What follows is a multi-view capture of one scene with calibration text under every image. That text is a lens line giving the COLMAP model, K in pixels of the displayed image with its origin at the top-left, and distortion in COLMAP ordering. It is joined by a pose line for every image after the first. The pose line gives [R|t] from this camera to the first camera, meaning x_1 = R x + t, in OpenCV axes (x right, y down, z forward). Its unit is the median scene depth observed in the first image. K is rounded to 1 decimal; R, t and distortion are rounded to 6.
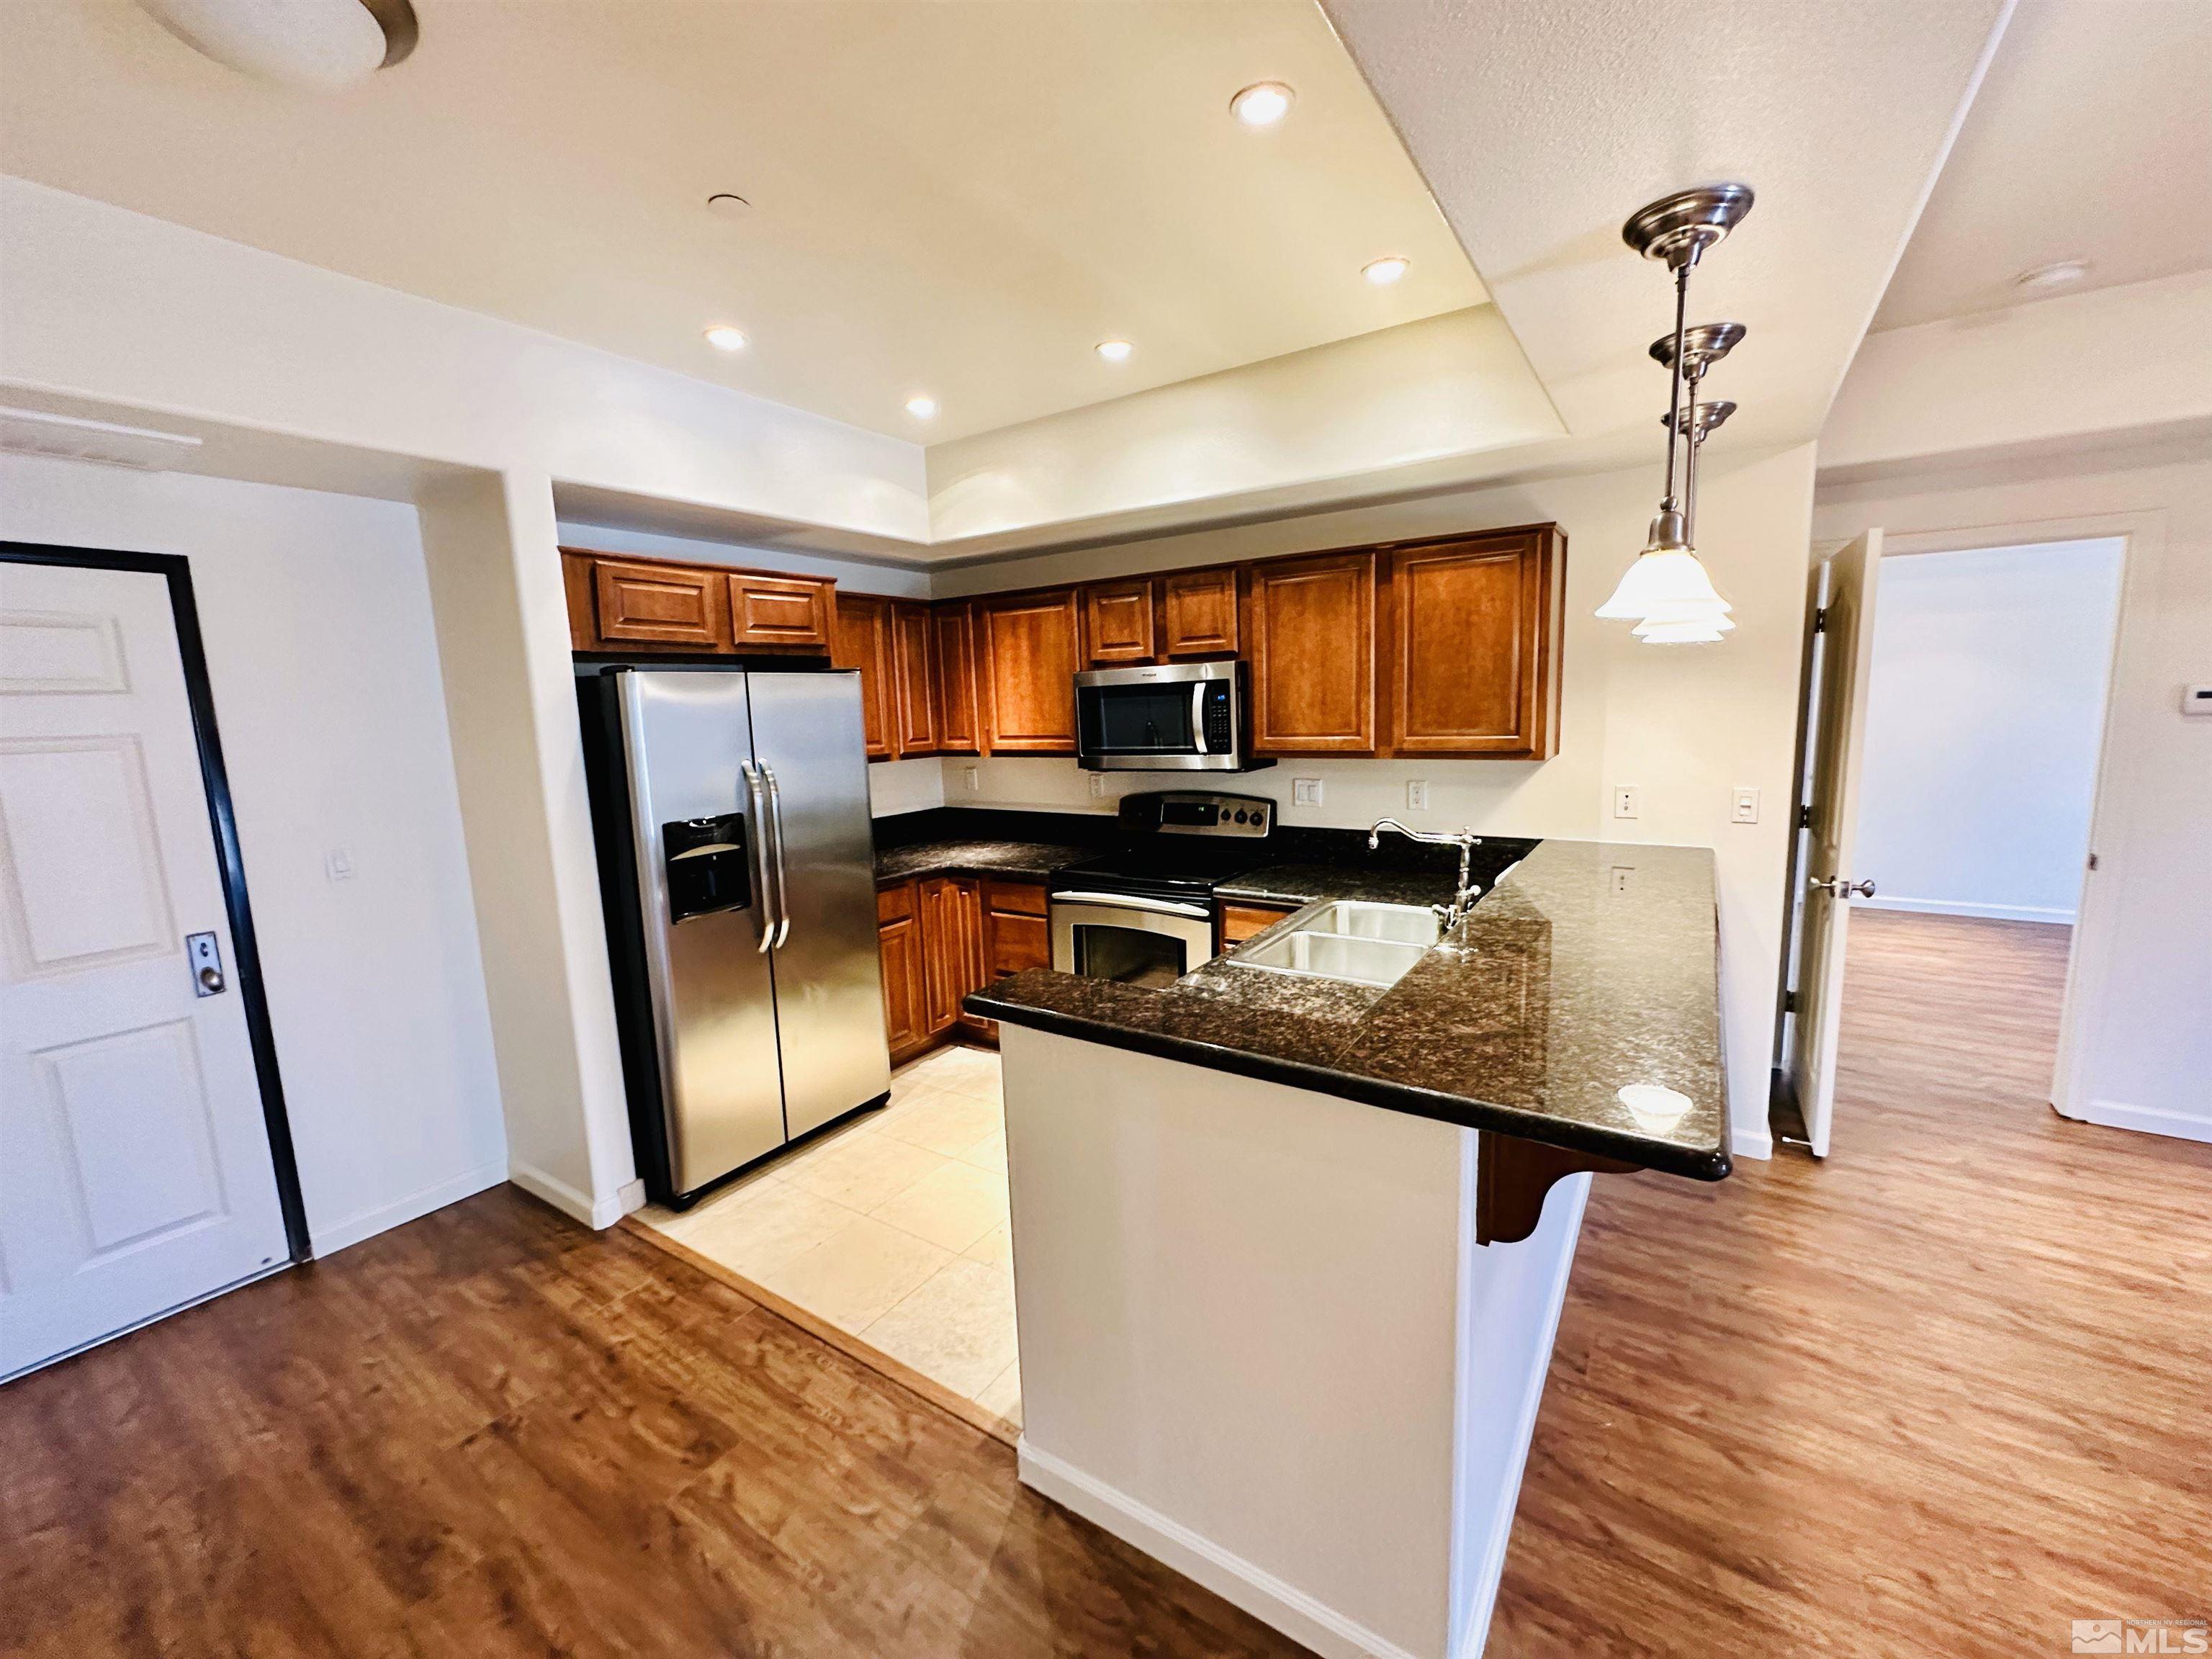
lens RADIAL K [[885.8, 0, 1106.0], [0, 885.8, 829.5], [0, 0, 1]] dist [-0.000741, 0.000037]
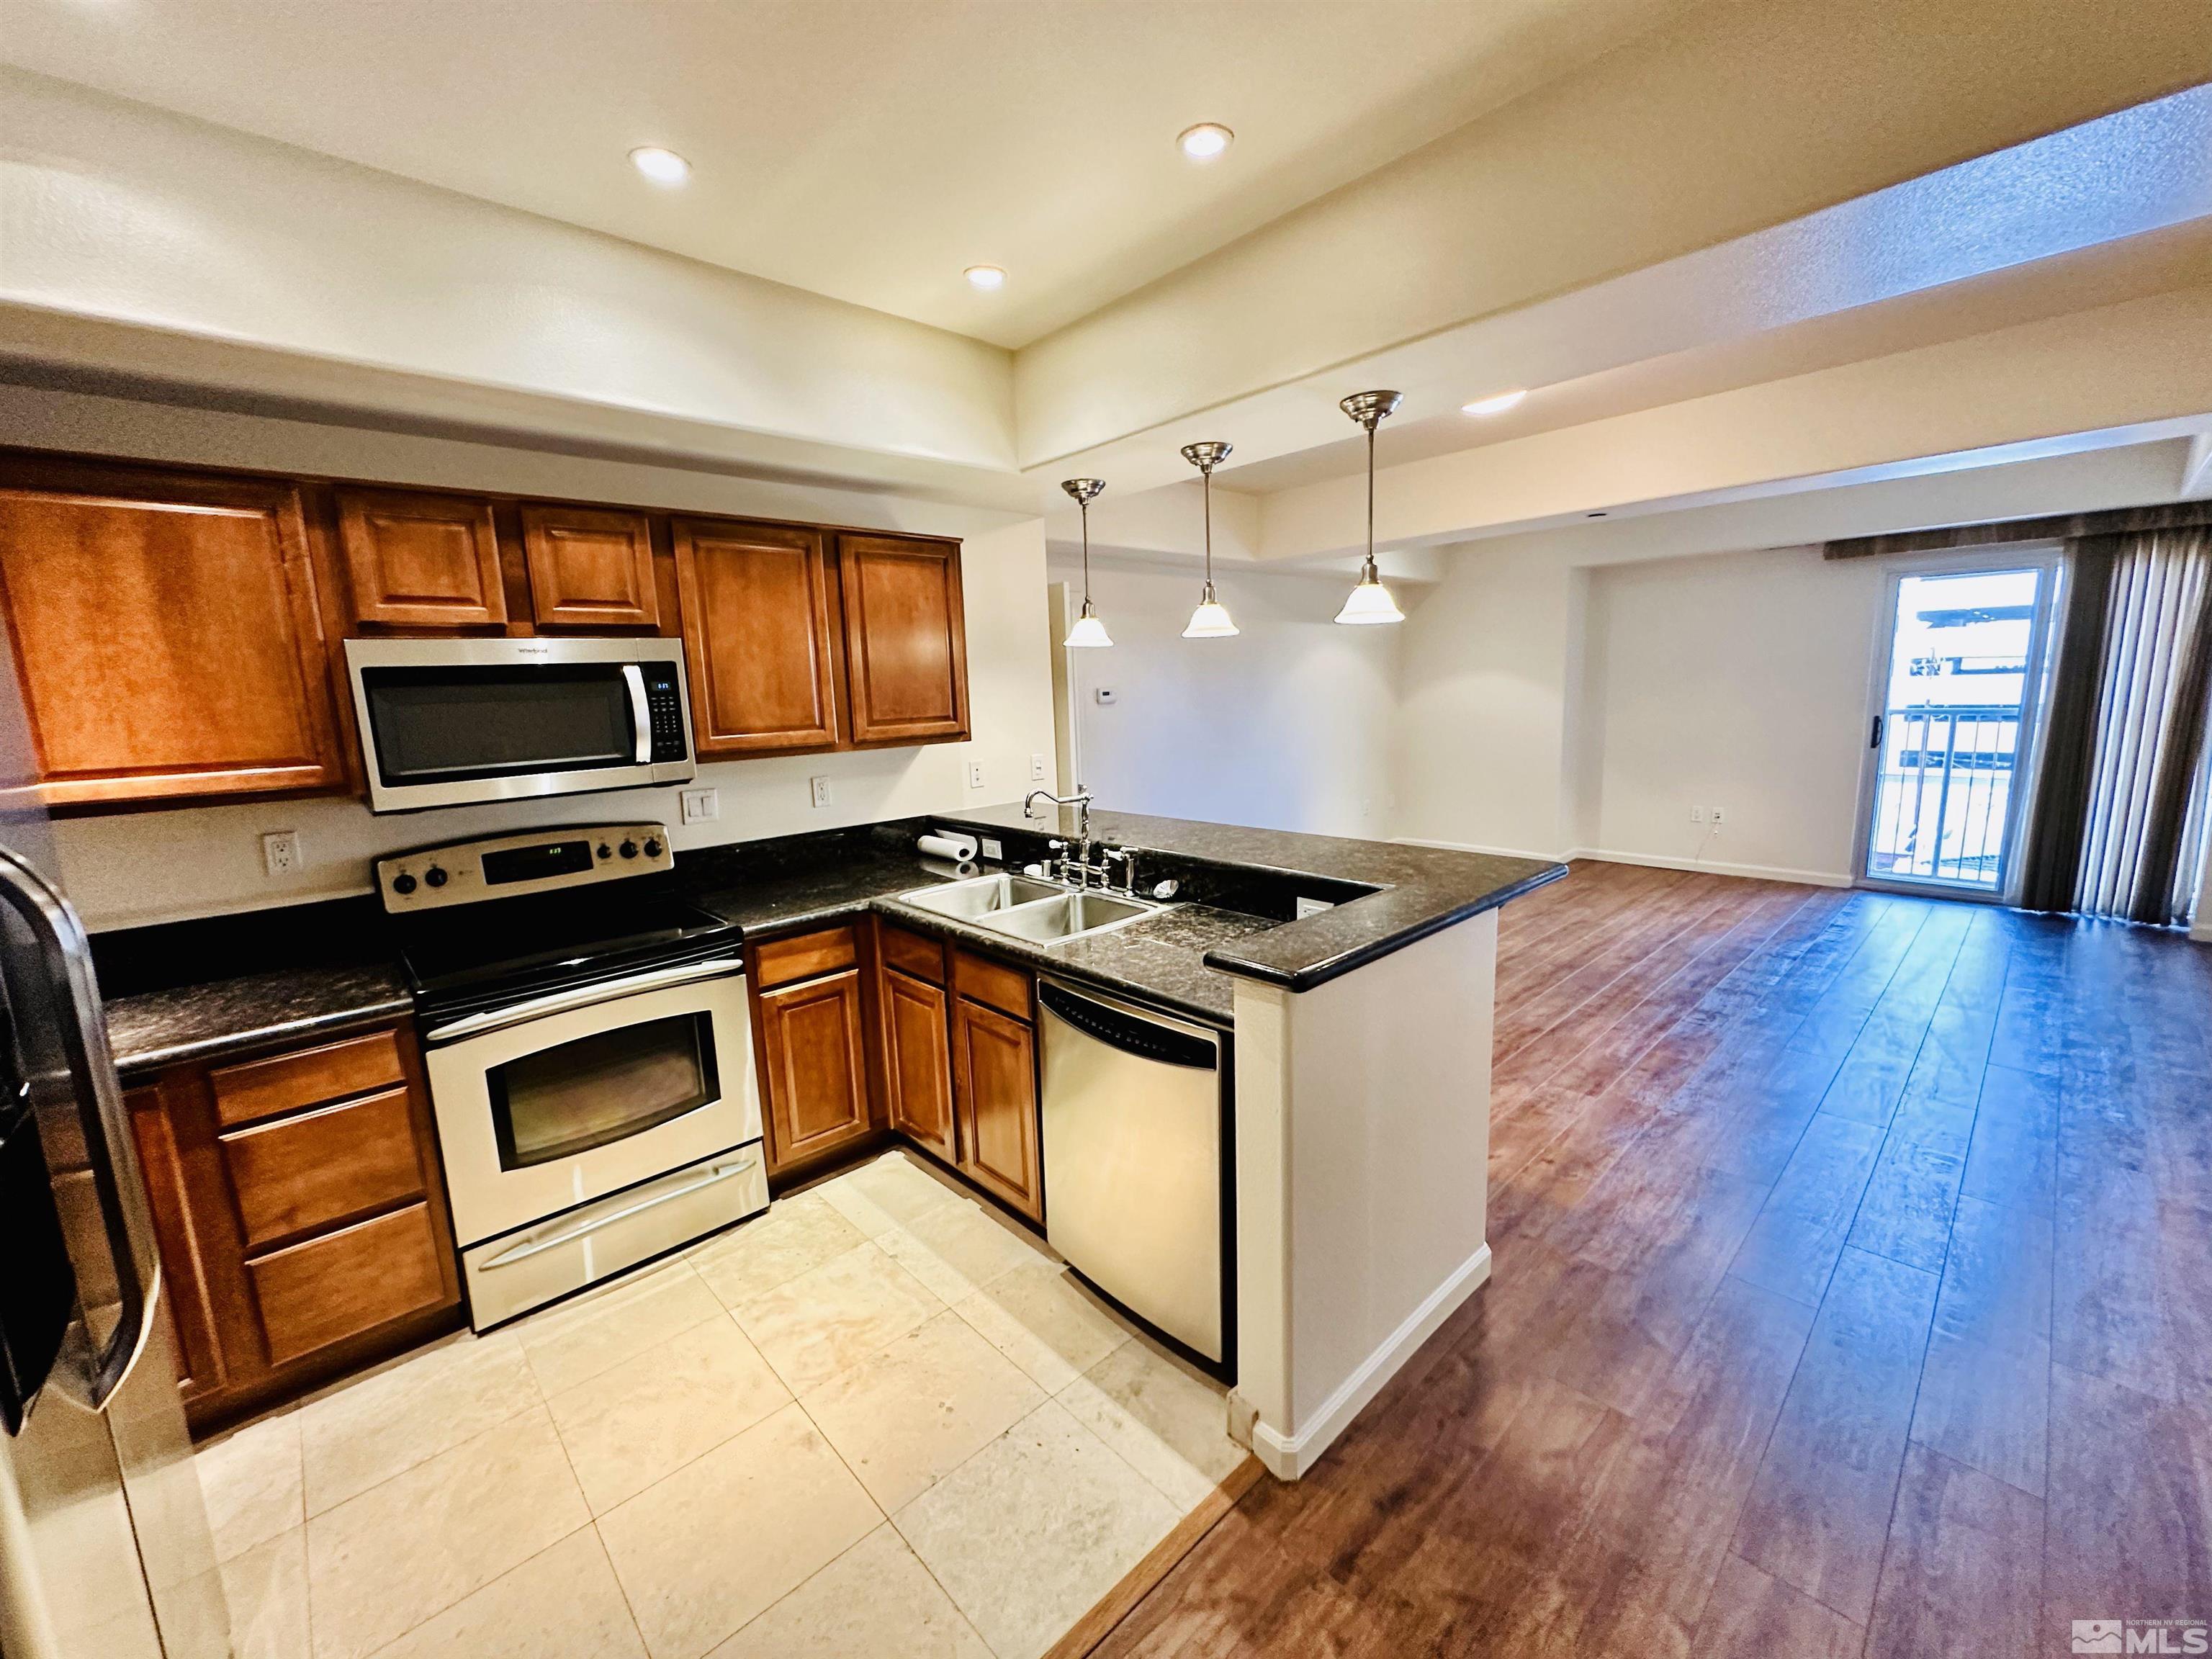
lens RADIAL K [[885.8, 0, 1106.0], [0, 885.8, 829.5], [0, 0, 1]] dist [-0.000741, 0.000037]
pose [[0.230817, -0.131075, 0.964128, -0.533442], [0.169903, 0.981091, 0.092706, -0.036102], [-0.958048, 0.142410, 0.248722, 0.479110]]
